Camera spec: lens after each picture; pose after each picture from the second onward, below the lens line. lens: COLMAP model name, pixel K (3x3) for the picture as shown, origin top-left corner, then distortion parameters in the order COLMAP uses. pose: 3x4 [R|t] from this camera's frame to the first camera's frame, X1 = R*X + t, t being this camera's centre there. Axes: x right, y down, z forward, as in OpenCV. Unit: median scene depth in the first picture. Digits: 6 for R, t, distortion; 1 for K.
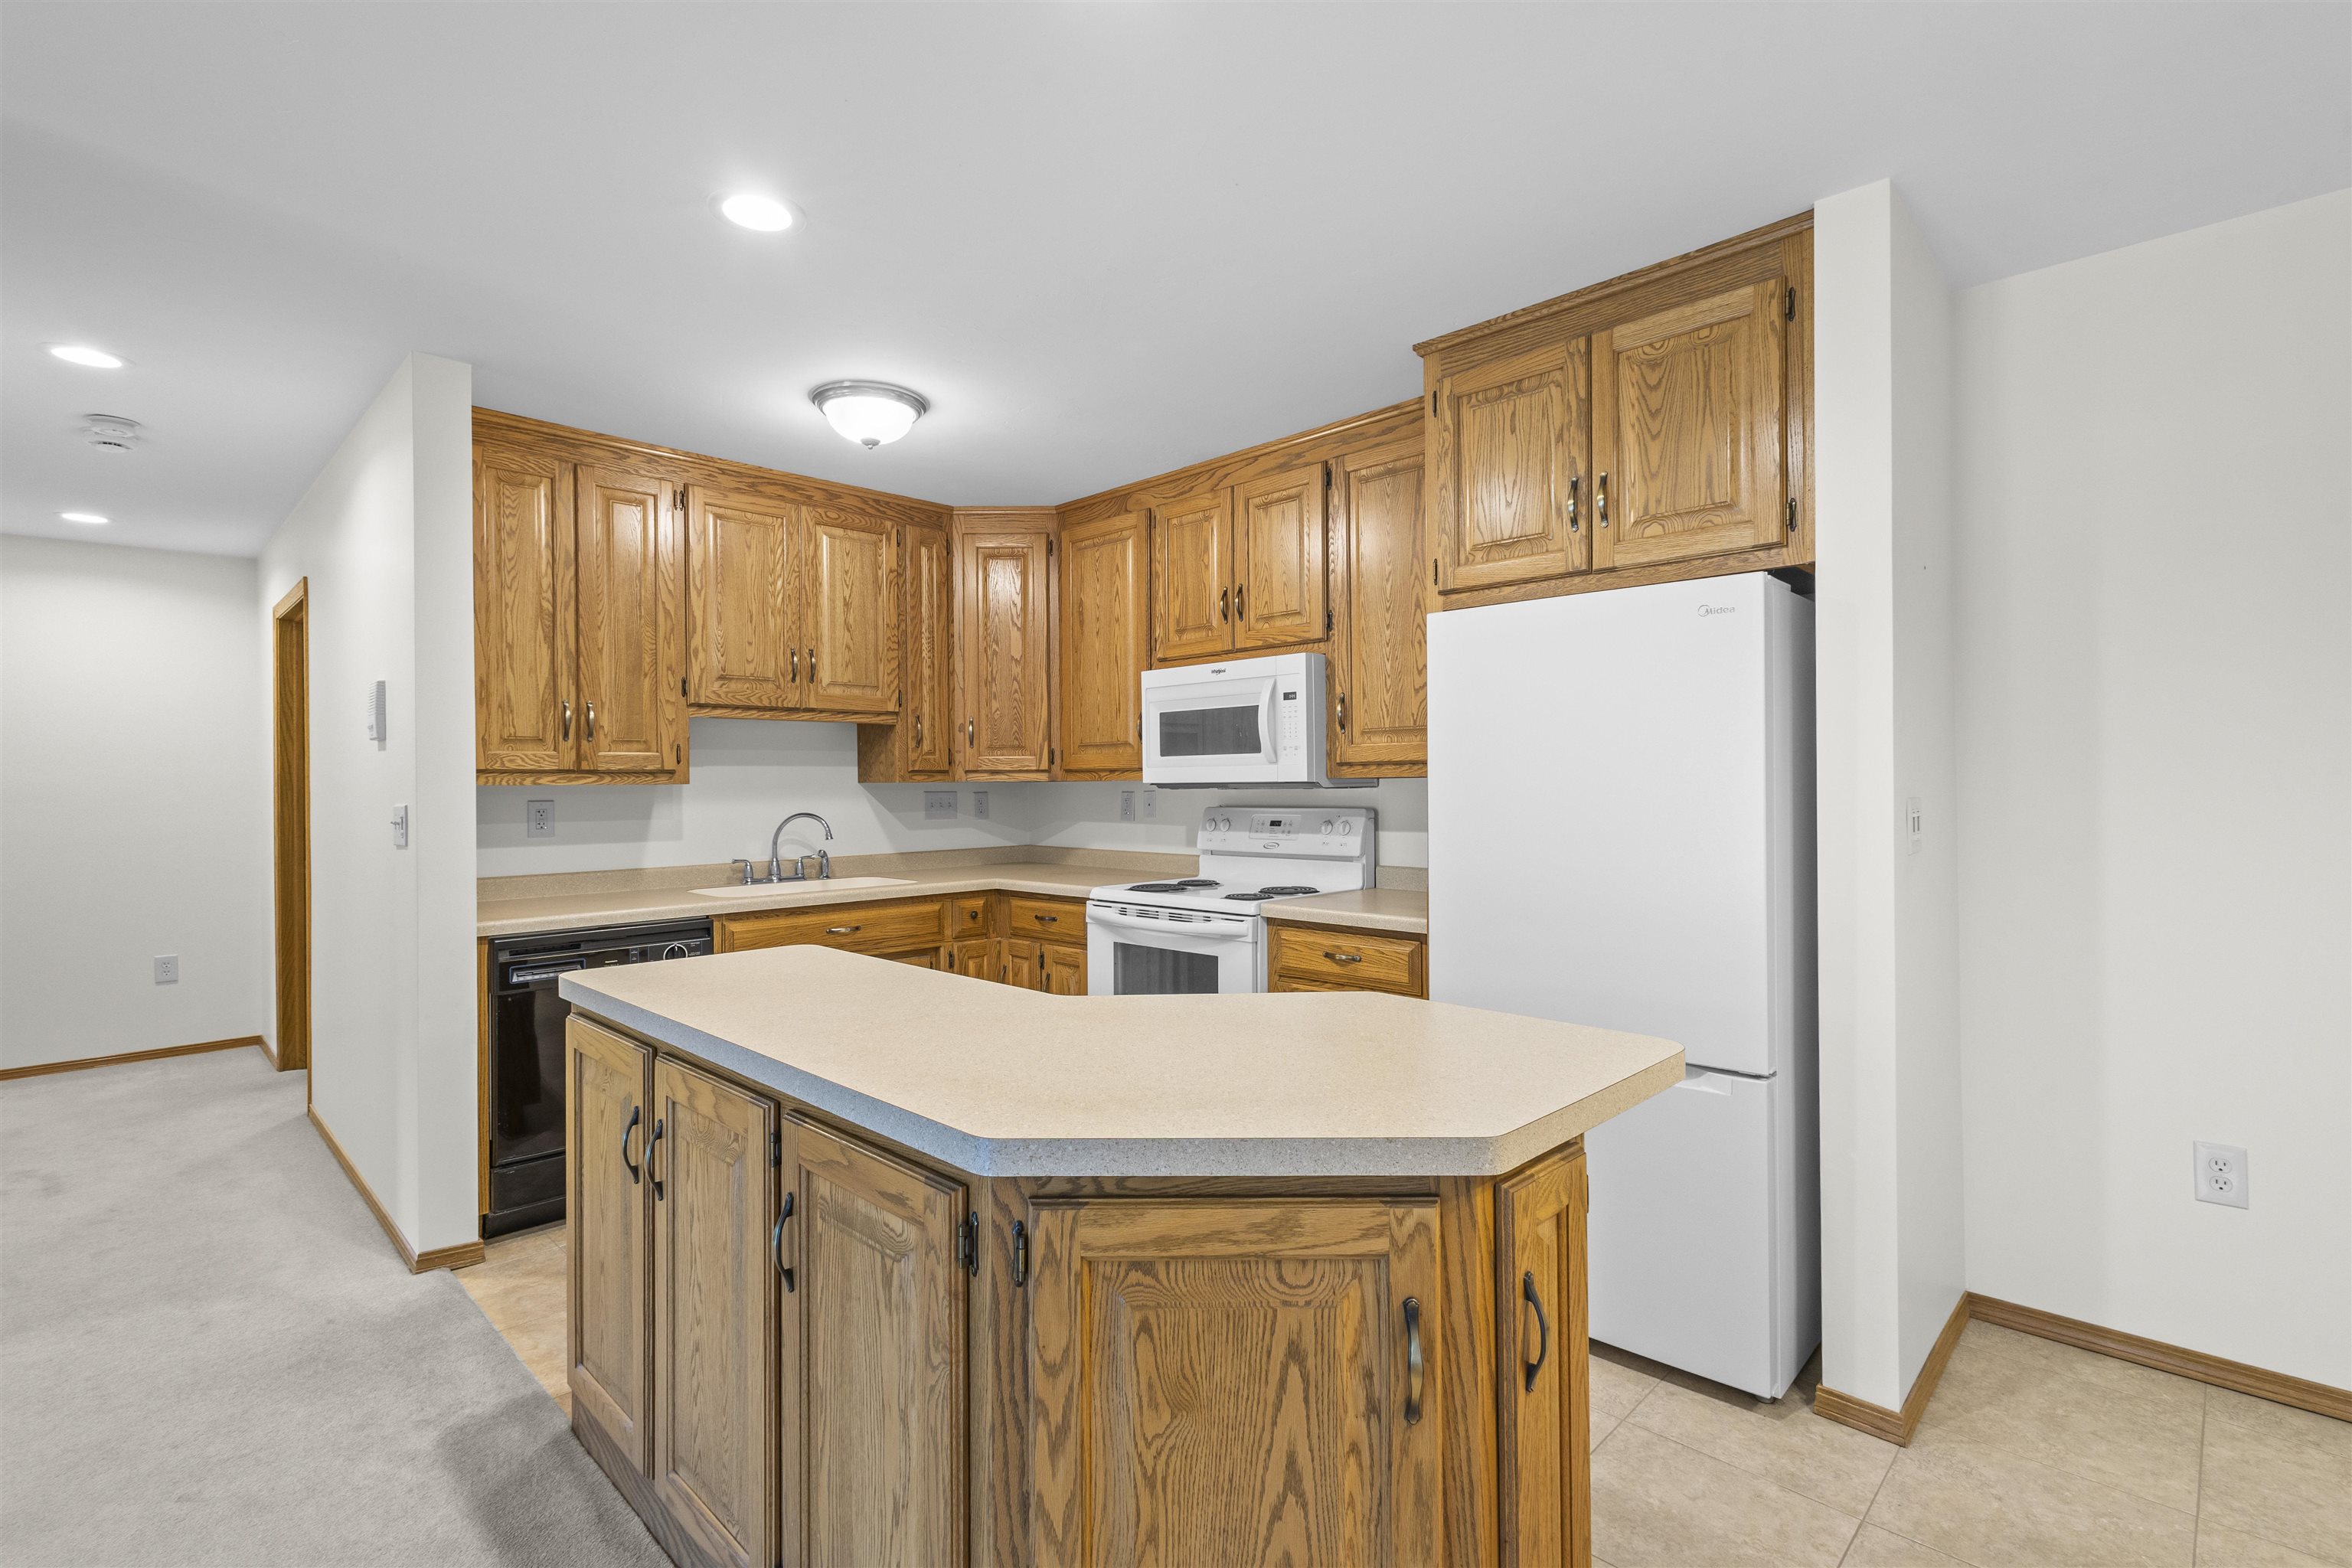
lens RADIAL K [[1075.7, 0, 1172.0], [0, 1075.7, 786.0], [0, 0, 1]] dist [0.008034, -0.000430]
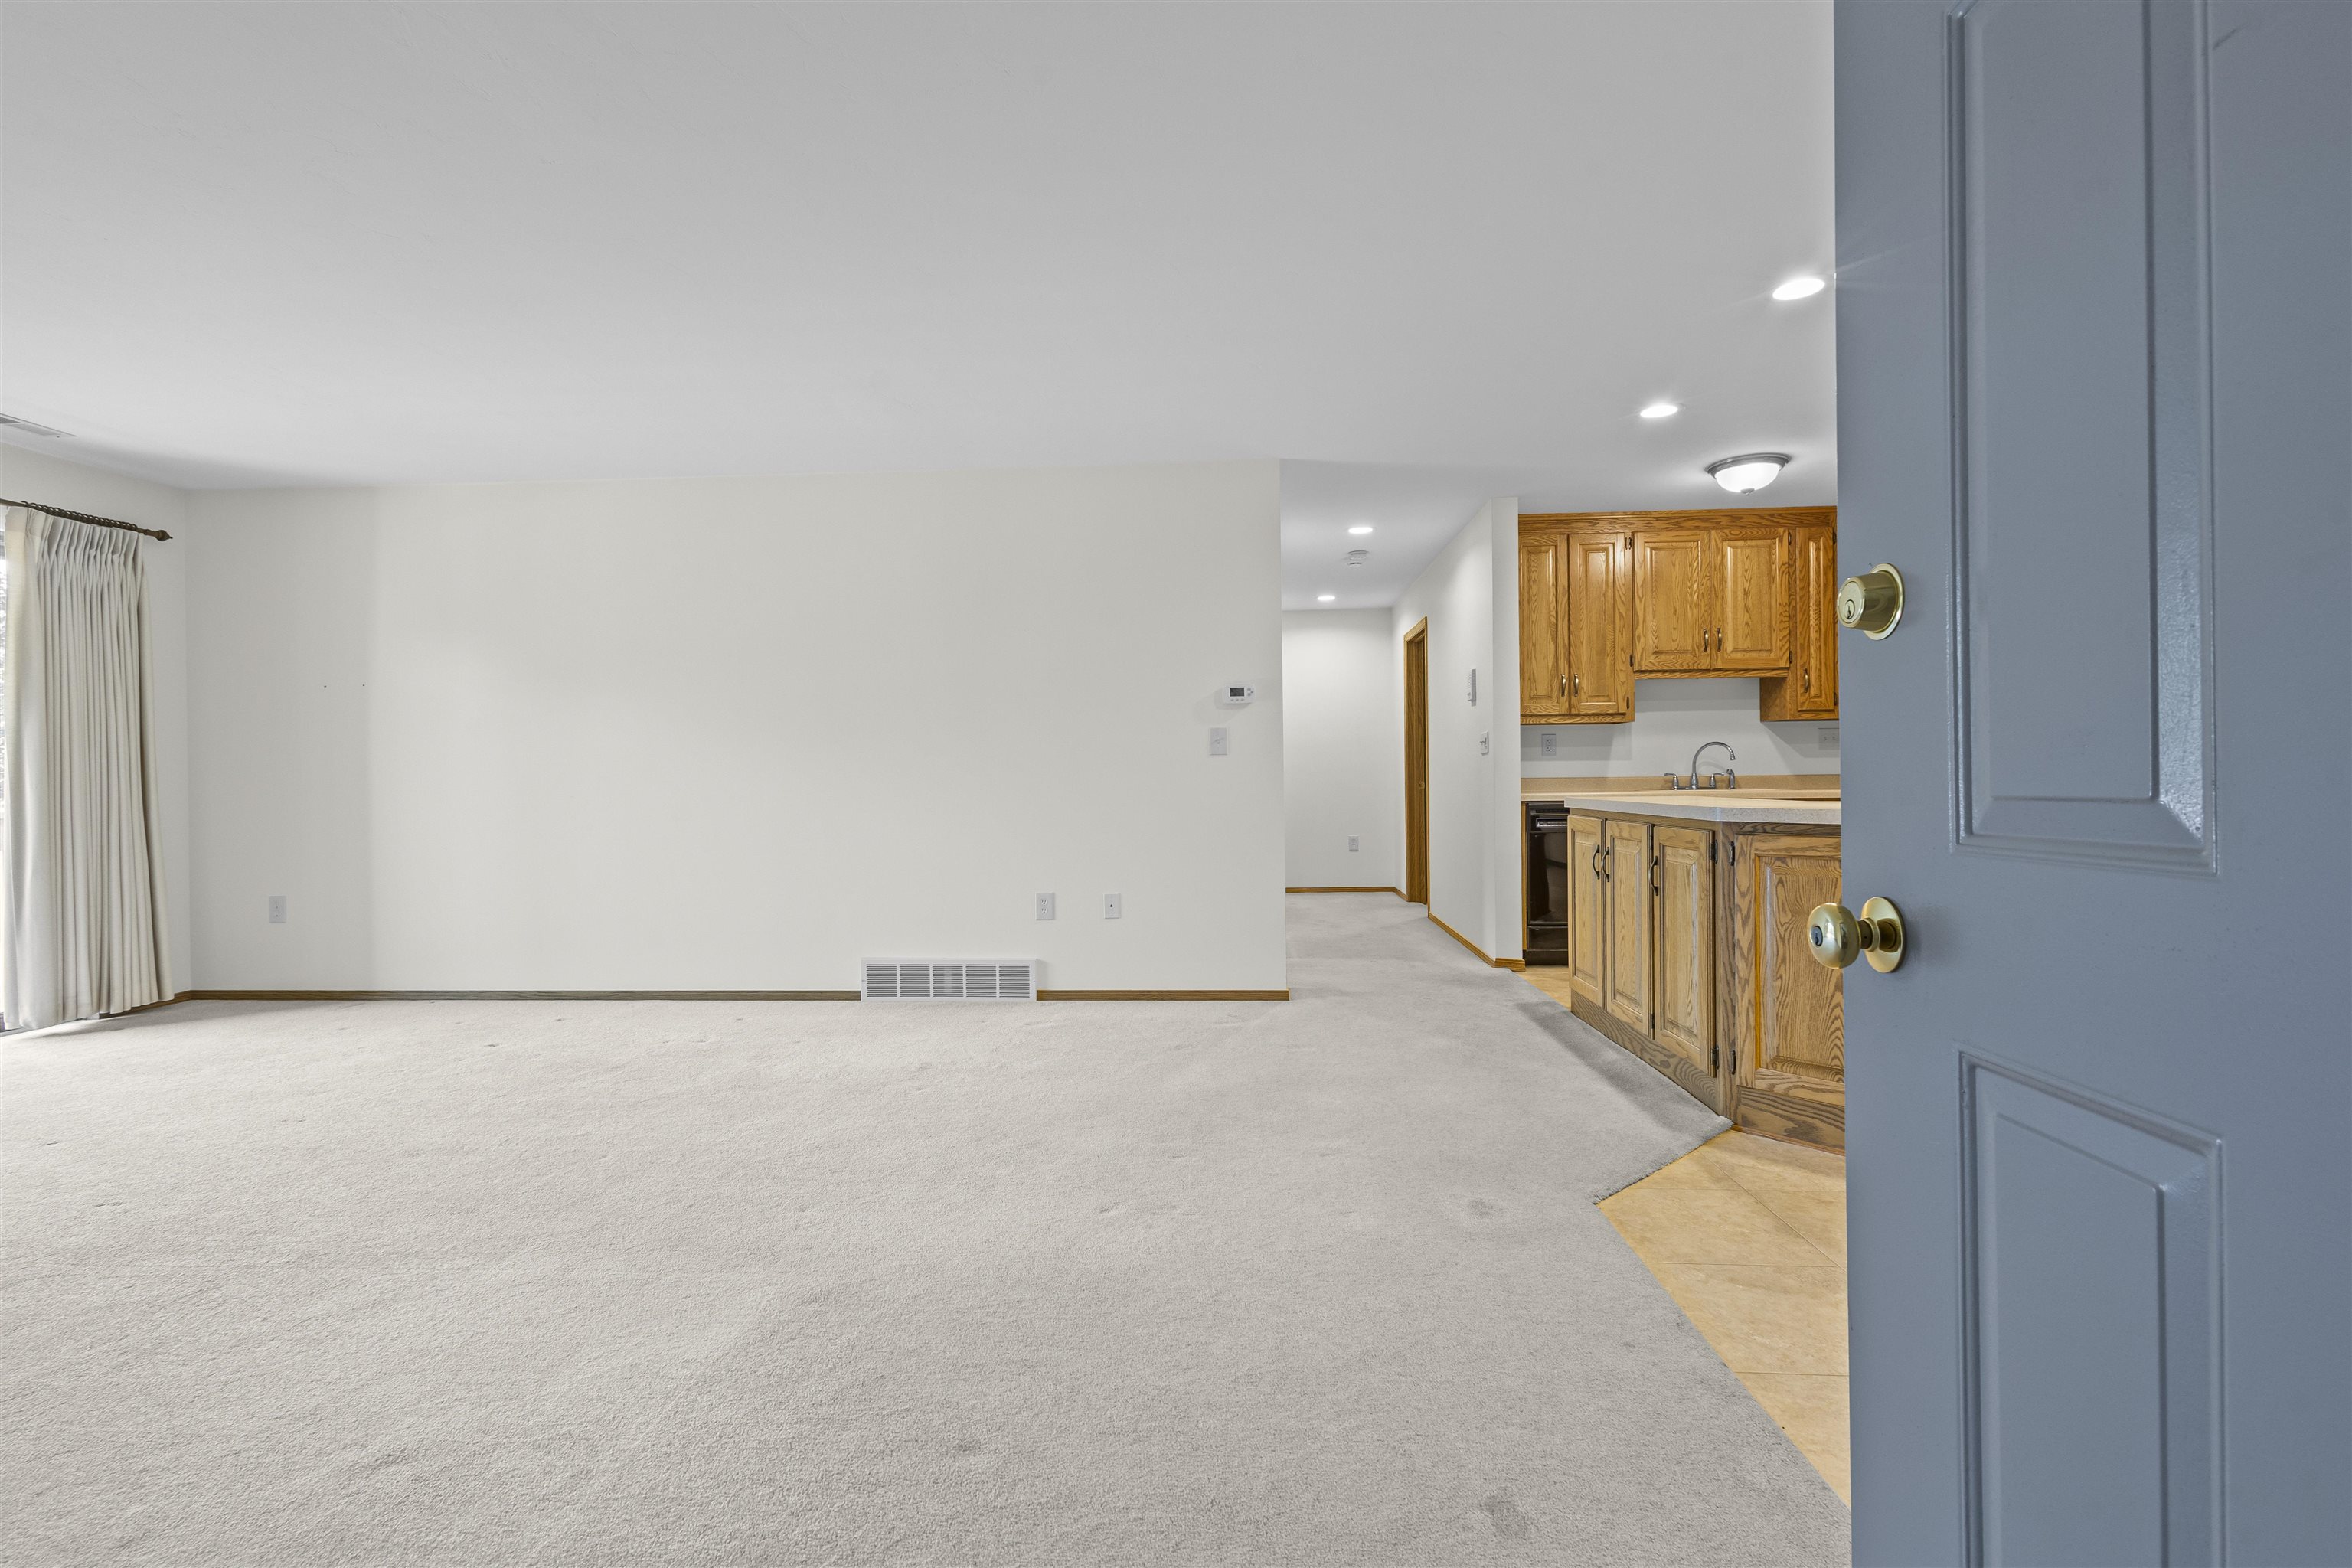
lens RADIAL K [[1075.7, 0, 1178.8], [0, 1075.7, 783.1], [0, 0, 1]] dist [0.008034, -0.000430]
pose [[0.664606, 0.004272, -0.747182, 0.319956], [0.004771, 0.999939, 0.009961, 0.076645], [0.747179, -0.010185, 0.664545, -0.610970]]
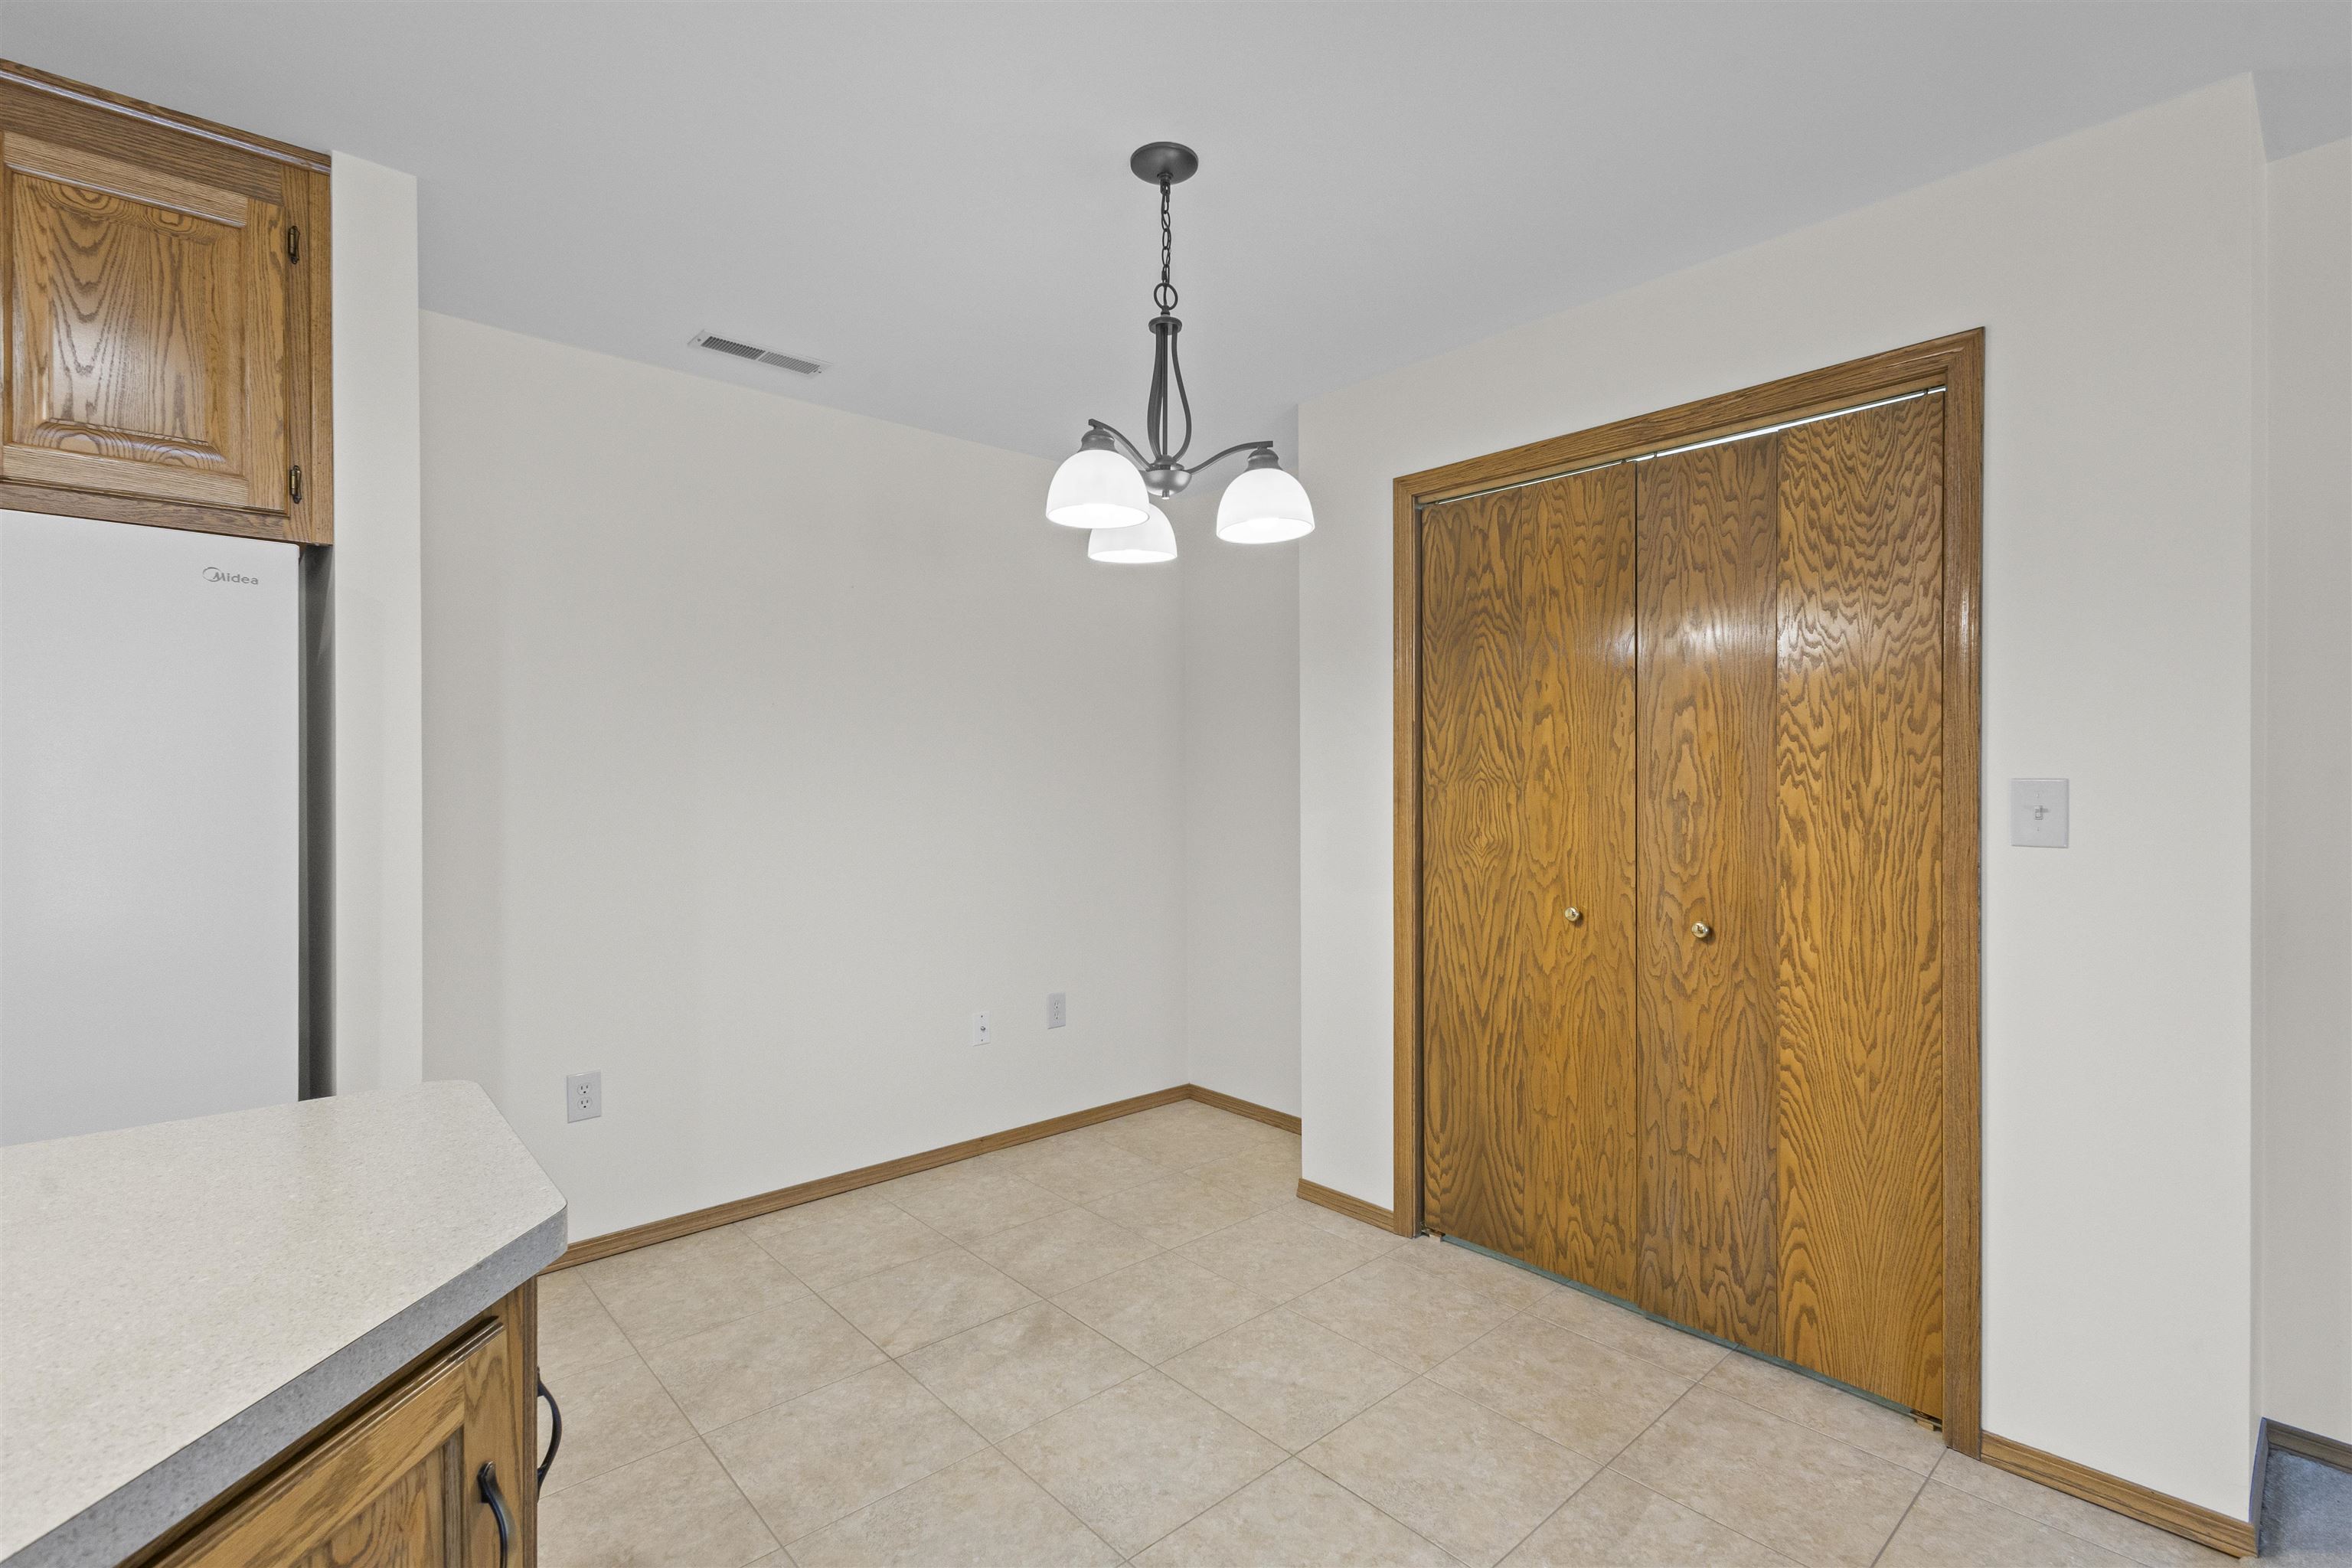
lens RADIAL K [[1075.7, 0, 1168.2], [0, 1075.7, 782.1], [0, 0, 1]] dist [0.008034, -0.000430]
pose [[0.064070, 0.005517, 0.997930, -0.165231], [0.003600, 0.999977, -0.005760, -0.000535], [-0.997939, 0.003962, 0.064048, 0.149729]]
